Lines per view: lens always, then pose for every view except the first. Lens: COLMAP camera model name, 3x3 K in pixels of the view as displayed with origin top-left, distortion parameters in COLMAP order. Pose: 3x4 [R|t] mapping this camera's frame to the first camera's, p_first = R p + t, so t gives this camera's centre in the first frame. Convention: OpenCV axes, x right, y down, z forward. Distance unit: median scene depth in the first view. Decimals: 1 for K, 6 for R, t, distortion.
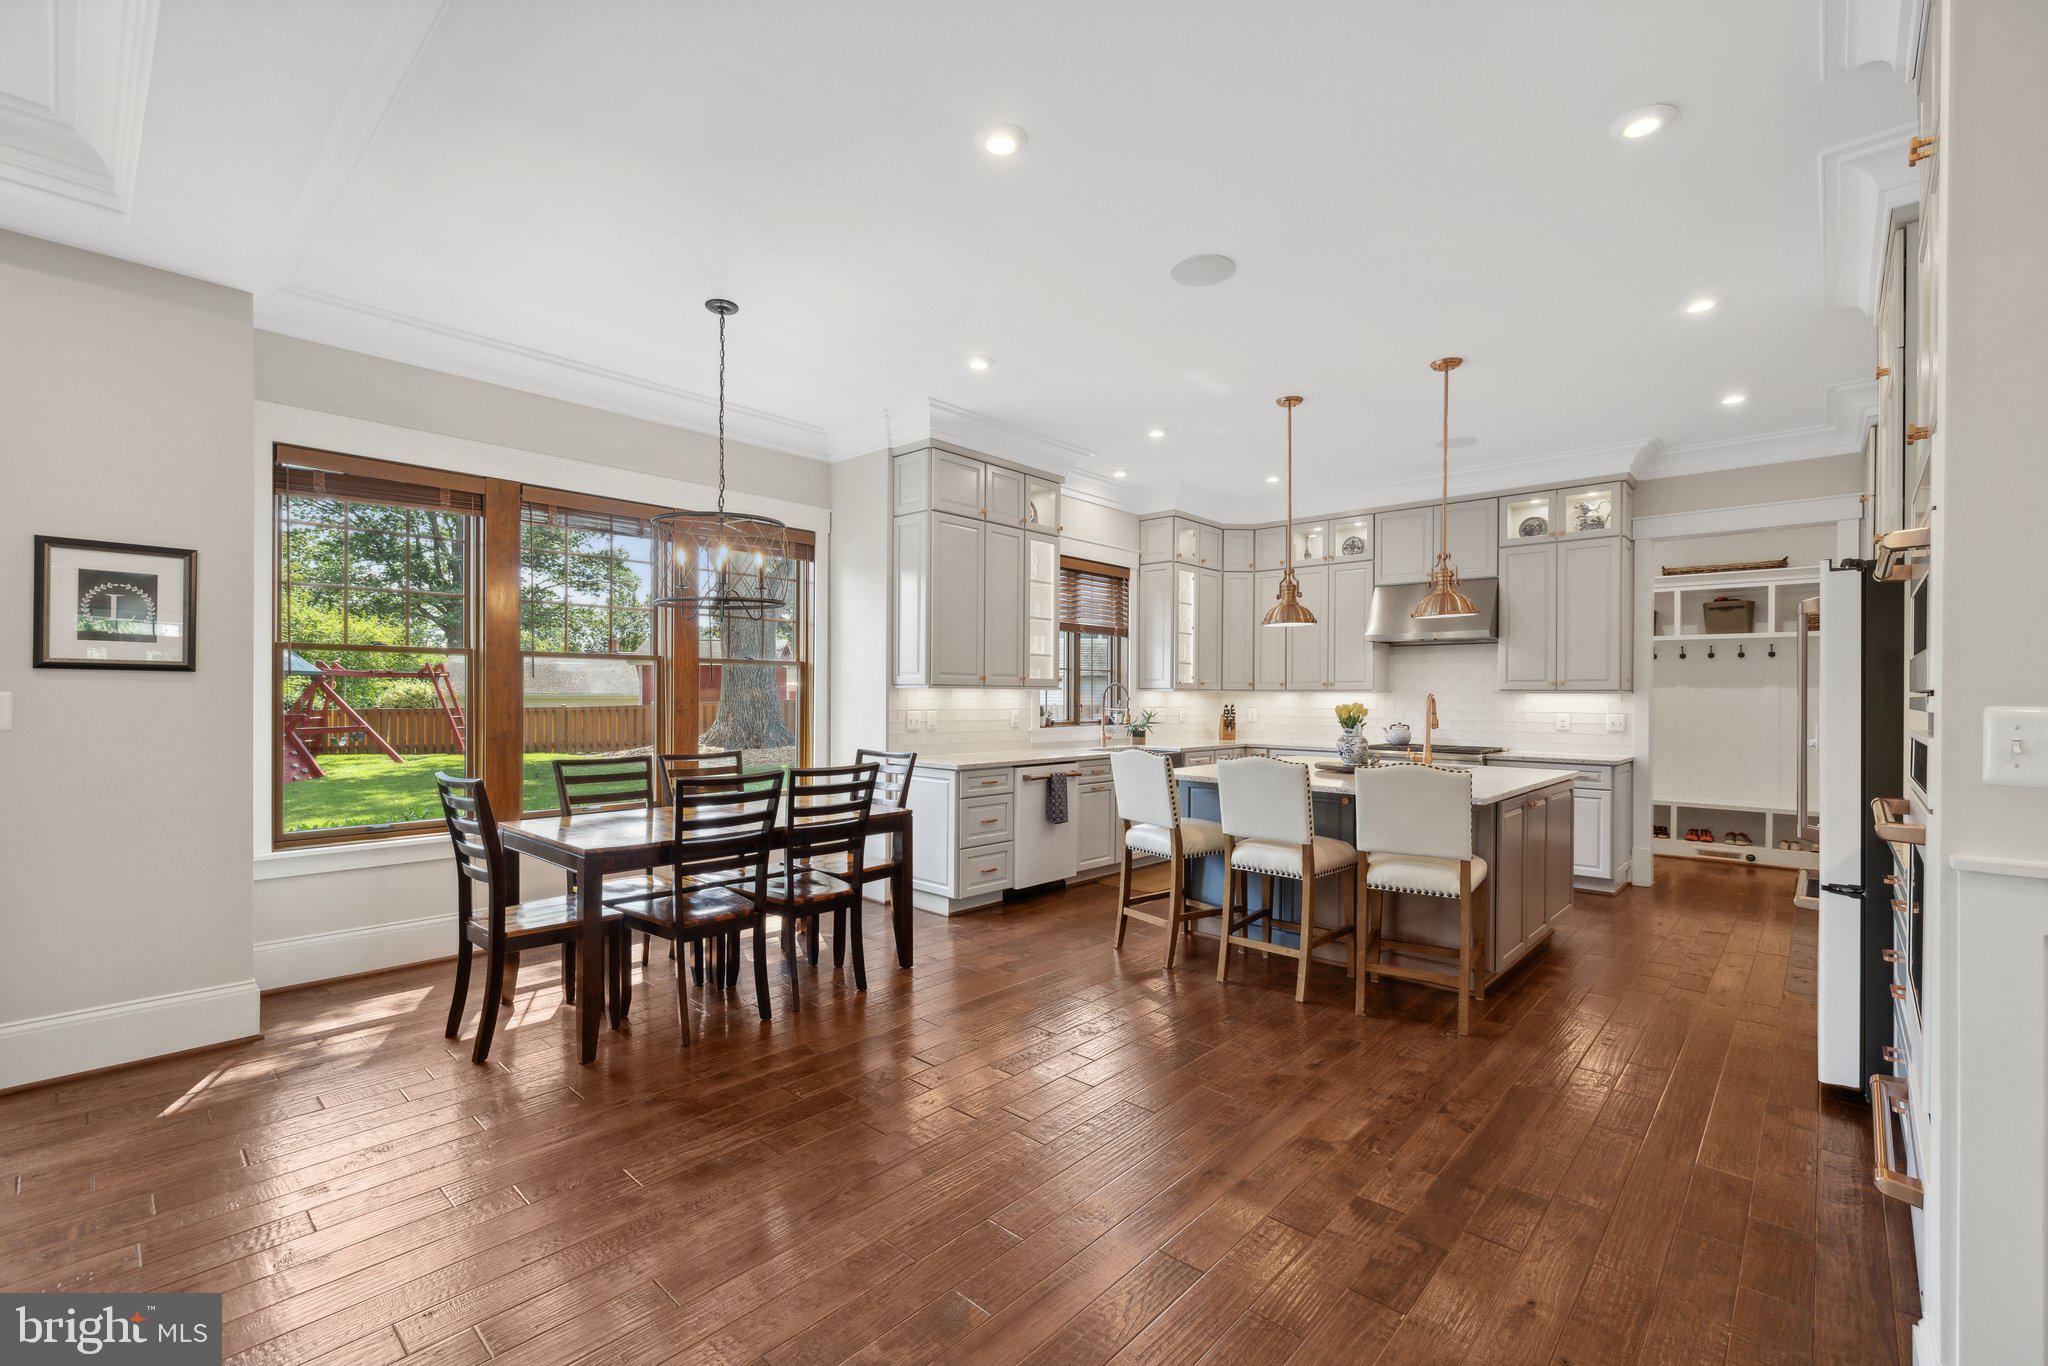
lens RADIAL K [[890.6, 0, 1025.2], [0, 890.6, 693.2], [0, 0, 1]] dist [-0.000653, 0.000339]
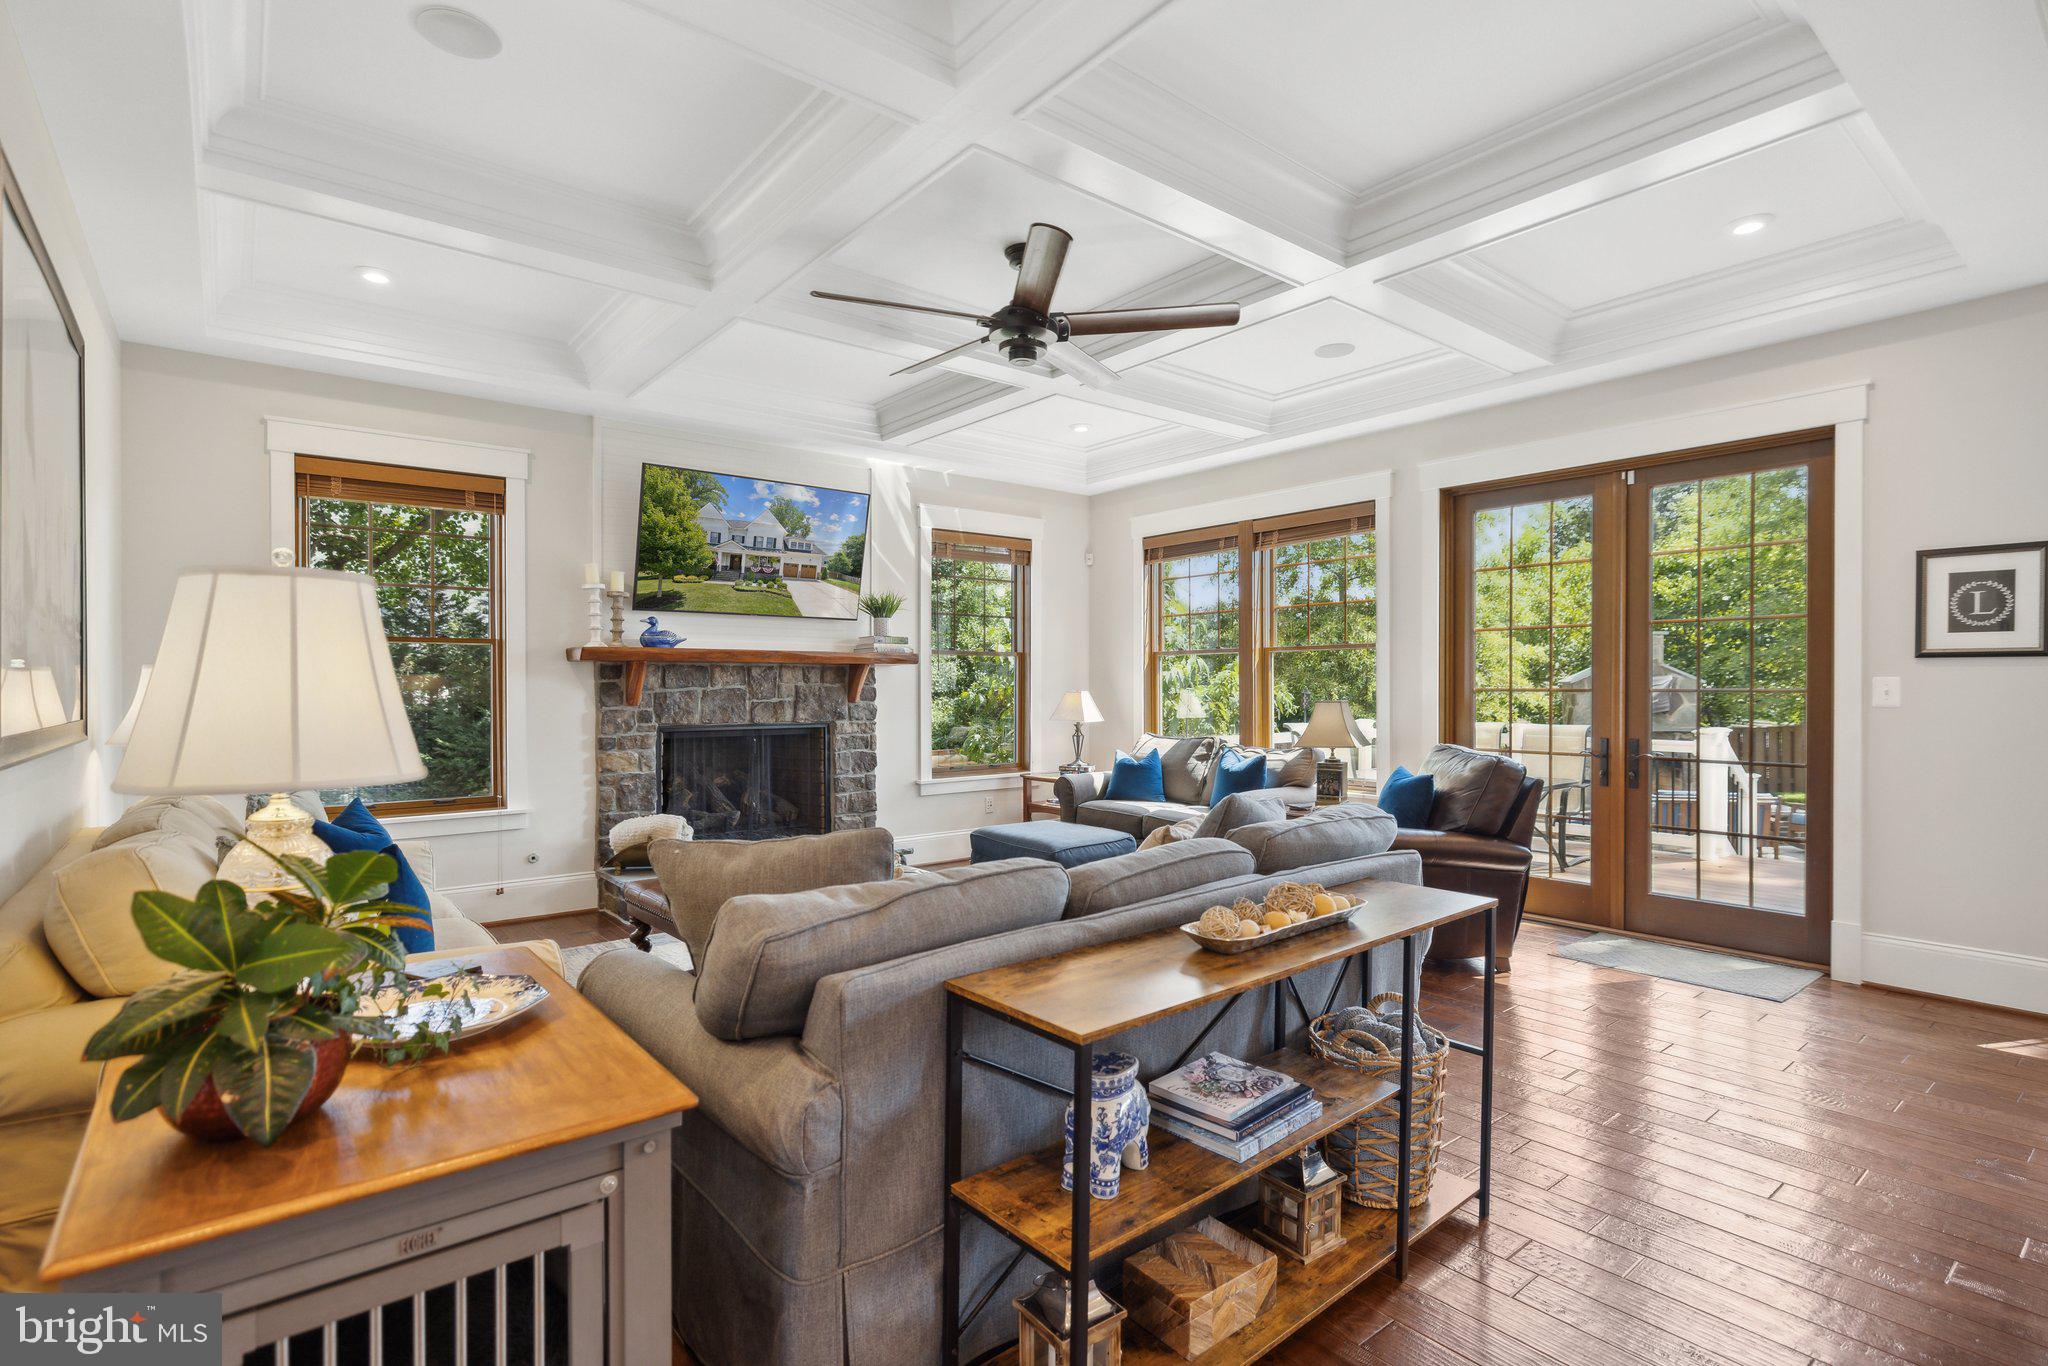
lens RADIAL K [[1005.8, 0, 1027.9], [0, 1005.8, 691.5], [0, 0, 1]] dist [0.020142, 0.000075]
pose [[-0.148830, 0.000951, -0.988862, 0.242299], [0.004163, 0.999991, 0.000335, 0.006562], [0.988854, -0.004067, -0.148833, -0.009240]]
